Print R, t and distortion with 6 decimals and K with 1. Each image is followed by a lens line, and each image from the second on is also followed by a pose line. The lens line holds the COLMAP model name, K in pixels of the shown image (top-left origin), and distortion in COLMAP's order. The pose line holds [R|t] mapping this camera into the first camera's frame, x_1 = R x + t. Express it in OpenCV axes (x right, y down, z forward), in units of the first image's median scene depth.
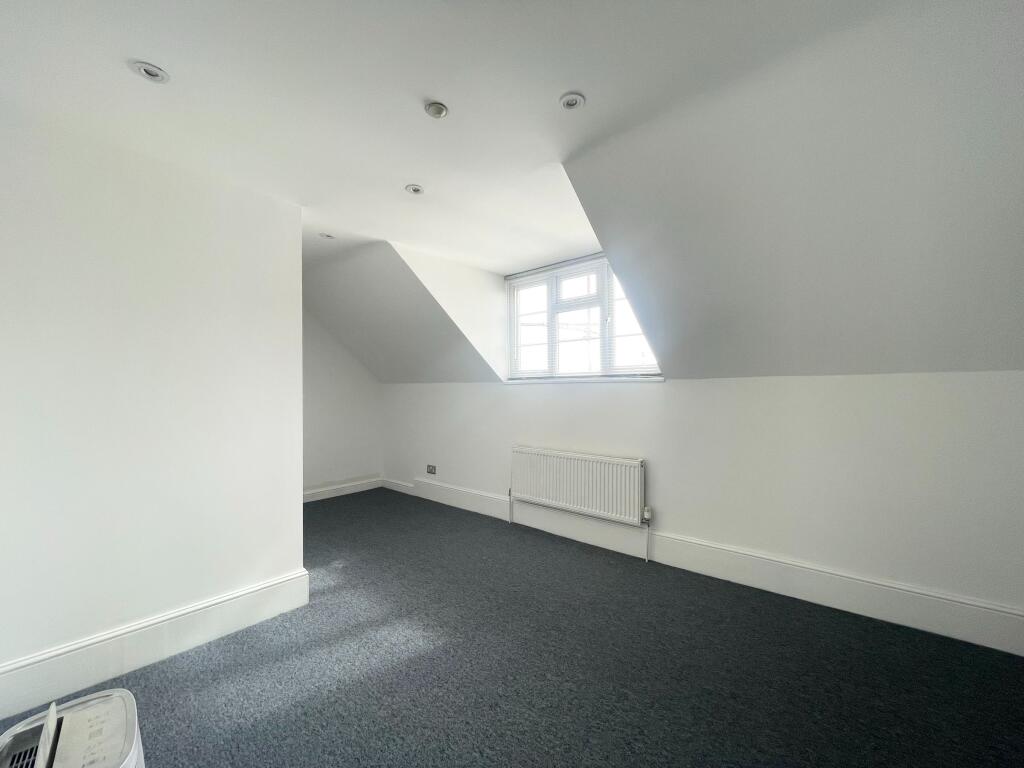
lens RADIAL K [[409.1, 0, 507.3], [0, 409.1, 385.6], [0, 0, 1]] dist [-0.006512, 0.000038]
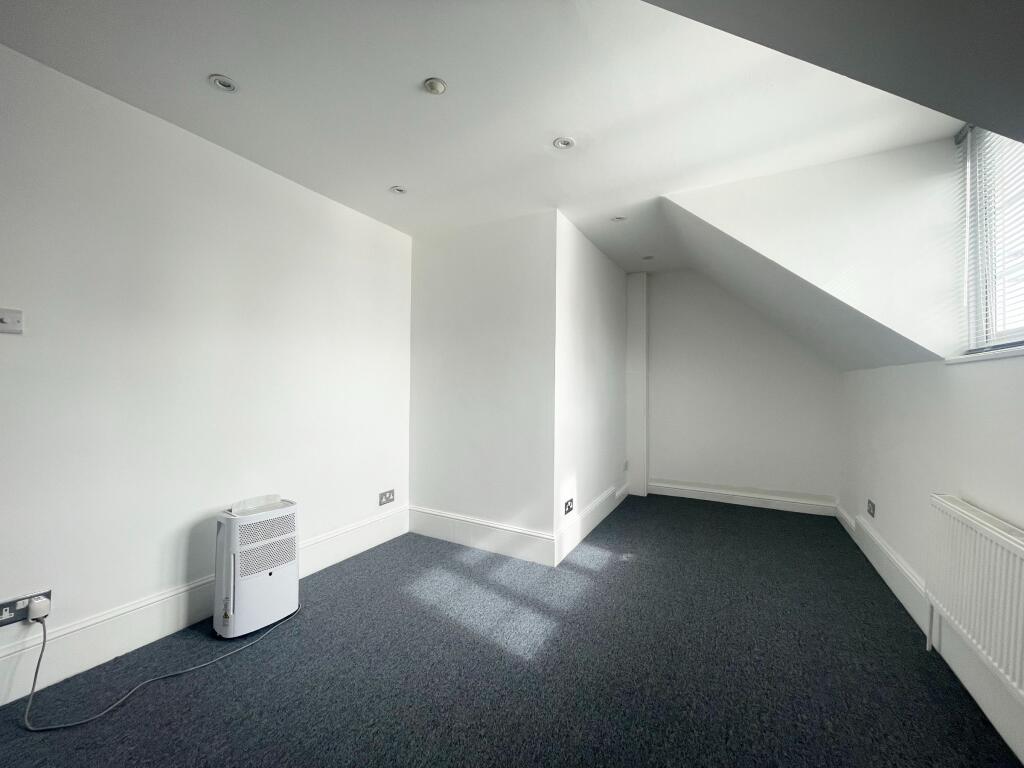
lens RADIAL K [[409.1, 0, 507.3], [0, 409.1, 385.6], [0, 0, 1]] dist [-0.006512, 0.000038]
pose [[0.211722, 0.010131, -0.977277, 0.475882], [-0.001950, 0.999949, 0.009944, 0.025845], [0.977328, -0.000200, 0.211731, 0.540064]]
